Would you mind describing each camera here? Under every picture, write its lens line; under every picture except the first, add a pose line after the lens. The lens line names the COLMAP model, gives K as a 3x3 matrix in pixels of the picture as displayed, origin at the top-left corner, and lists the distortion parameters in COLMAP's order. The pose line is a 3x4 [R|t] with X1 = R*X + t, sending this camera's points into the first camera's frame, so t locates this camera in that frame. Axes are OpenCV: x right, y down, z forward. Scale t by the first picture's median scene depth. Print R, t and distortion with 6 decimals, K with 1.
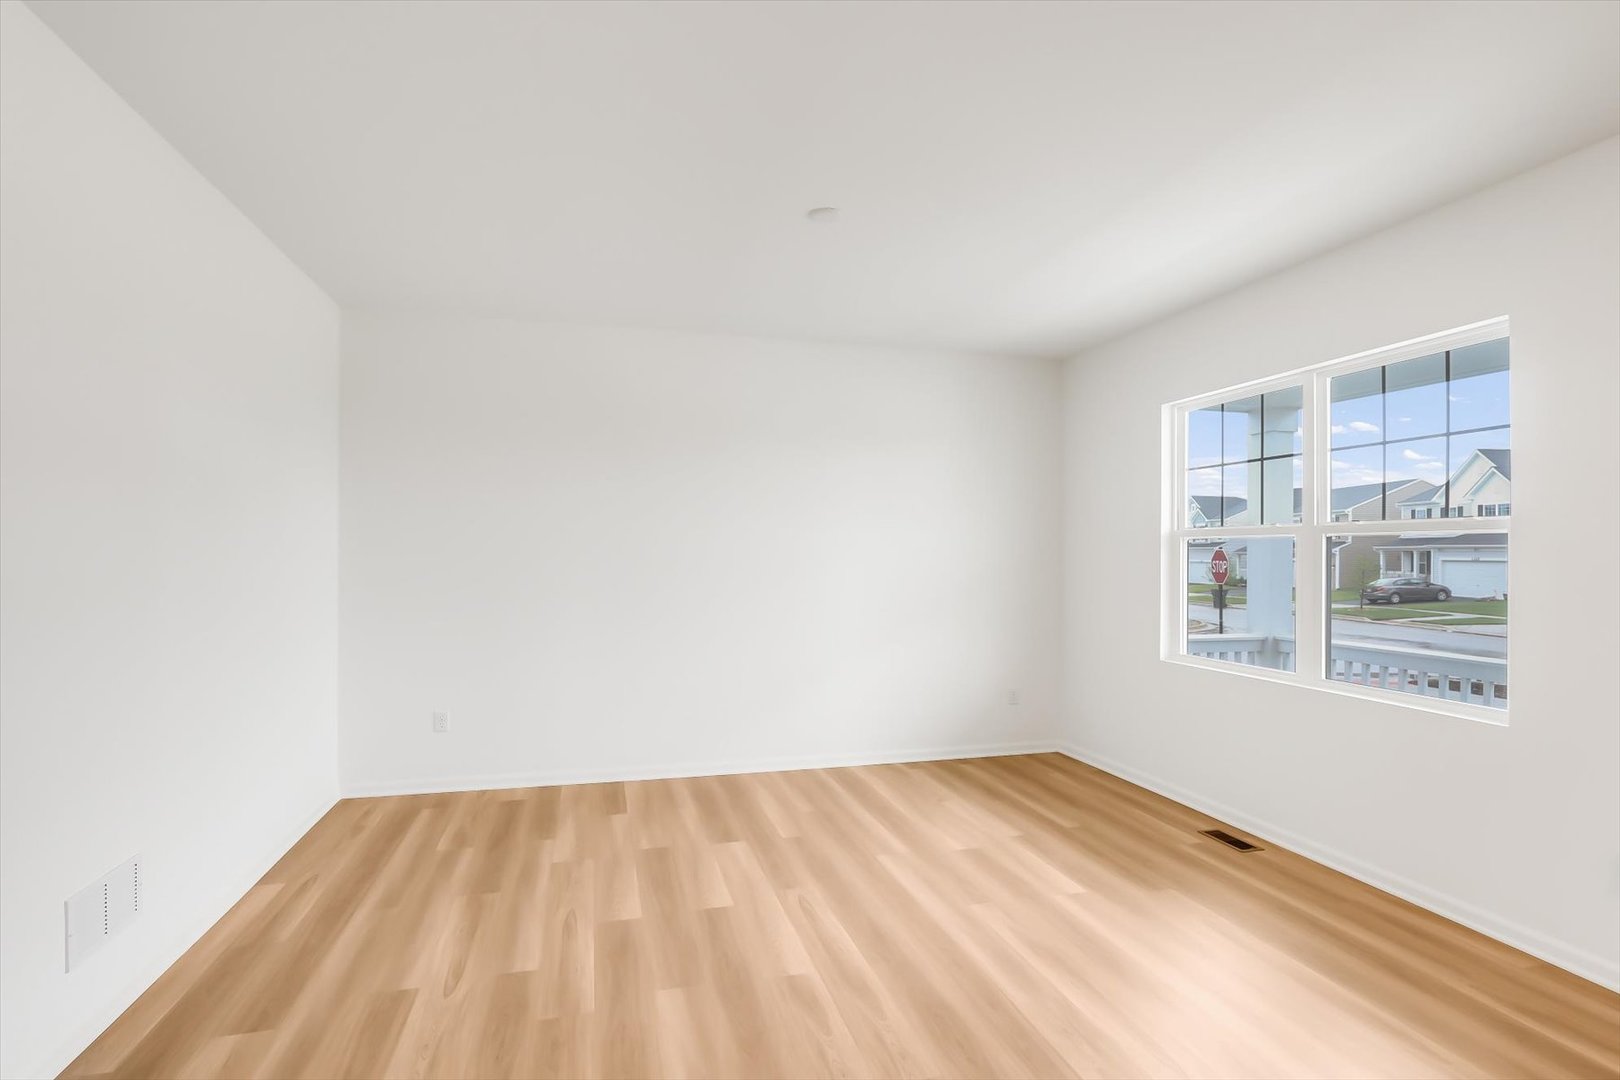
lens RADIAL K [[778.6, 0, 803.3], [0, 778.6, 545.7], [0, 0, 1]] dist [-0.015786, 0.001264]
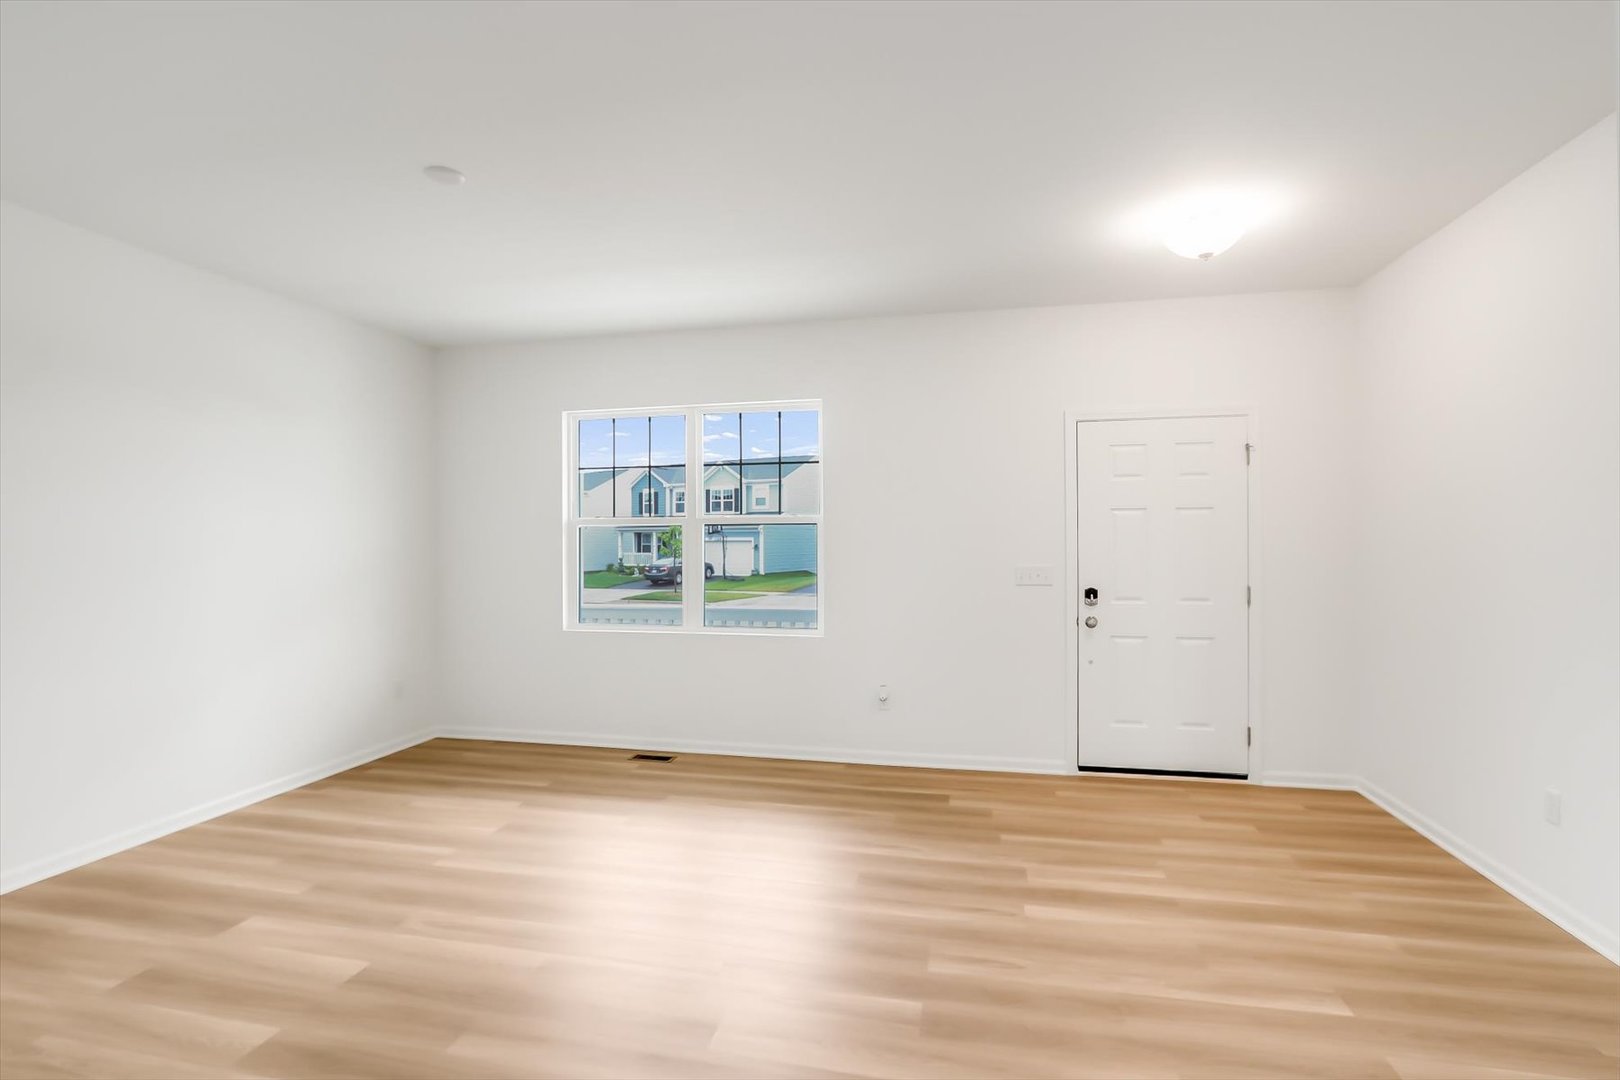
lens RADIAL K [[778.6, 0, 803.3], [0, 778.6, 545.7], [0, 0, 1]] dist [-0.015786, 0.001264]
pose [[0.467496, -0.013076, 0.883898, -0.473380], [-0.001121, 0.999881, 0.015385, 0.002114], [-0.883994, -0.008183, 0.467426, 0.162494]]
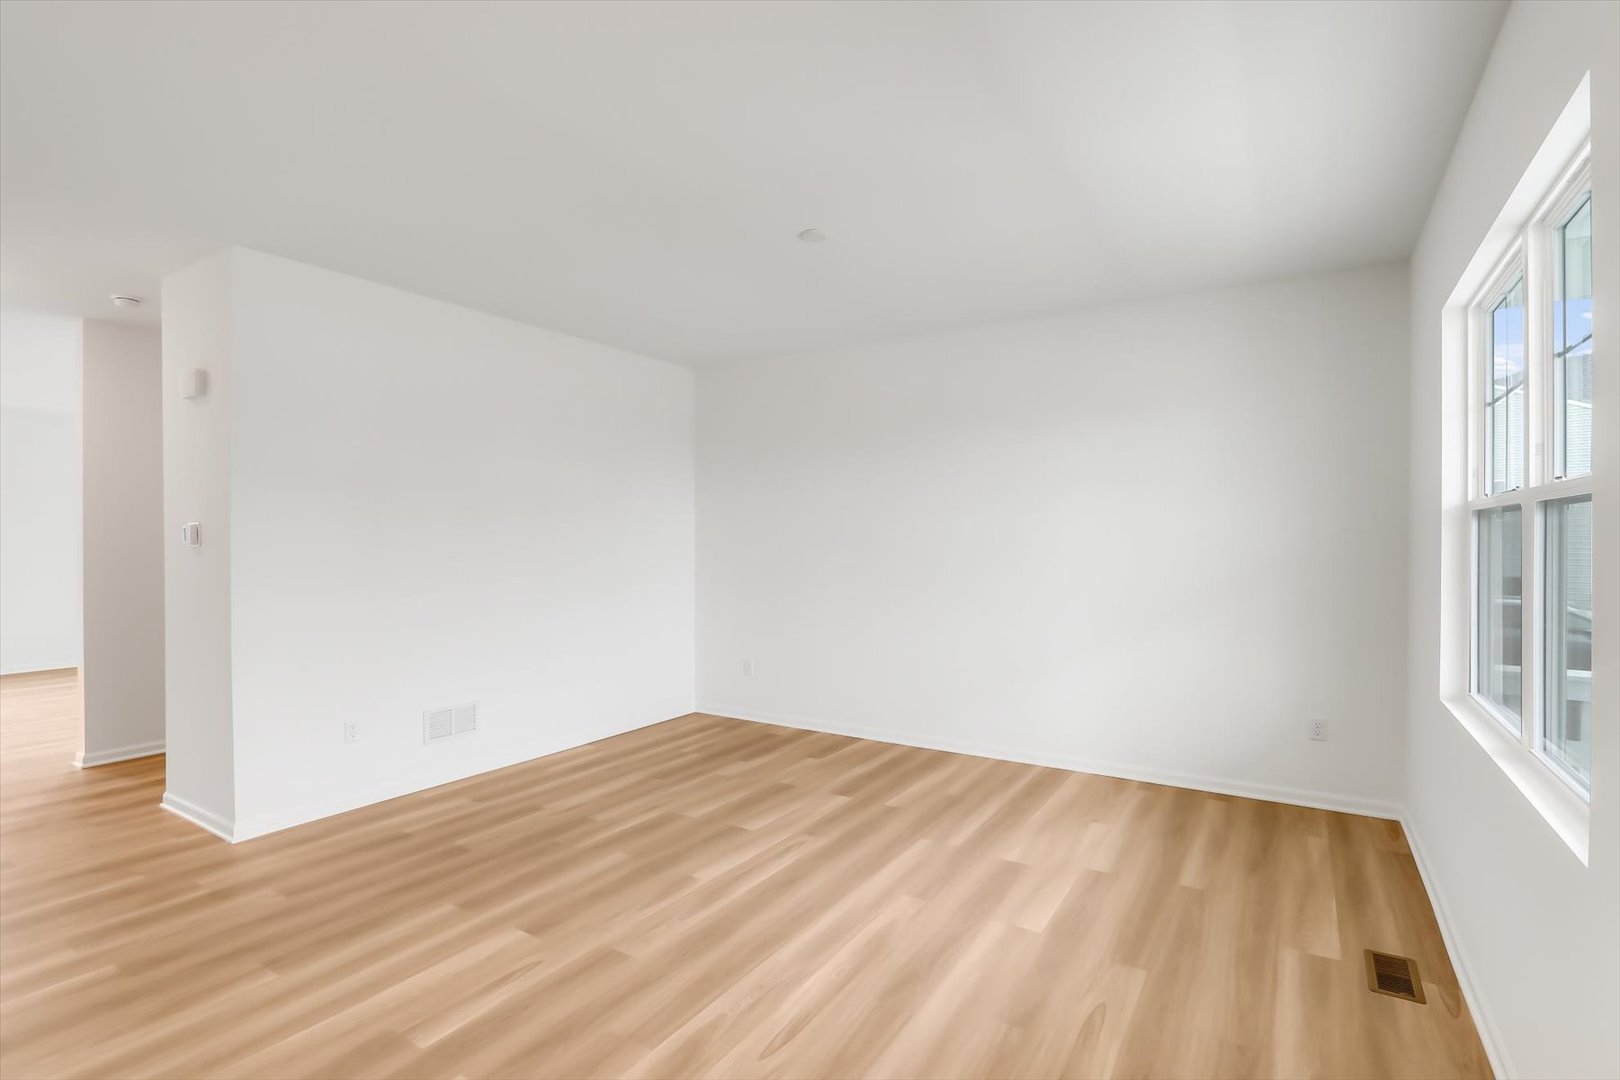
lens RADIAL K [[778.6, 0, 803.3], [0, 778.6, 545.7], [0, 0, 1]] dist [-0.015786, 0.001264]
pose [[0.672147, -0.000626, -0.740417, 0.681465], [0.011345, 0.999891, 0.009453, 0.005754], [0.740331, -0.014753, 0.672081, 0.194419]]
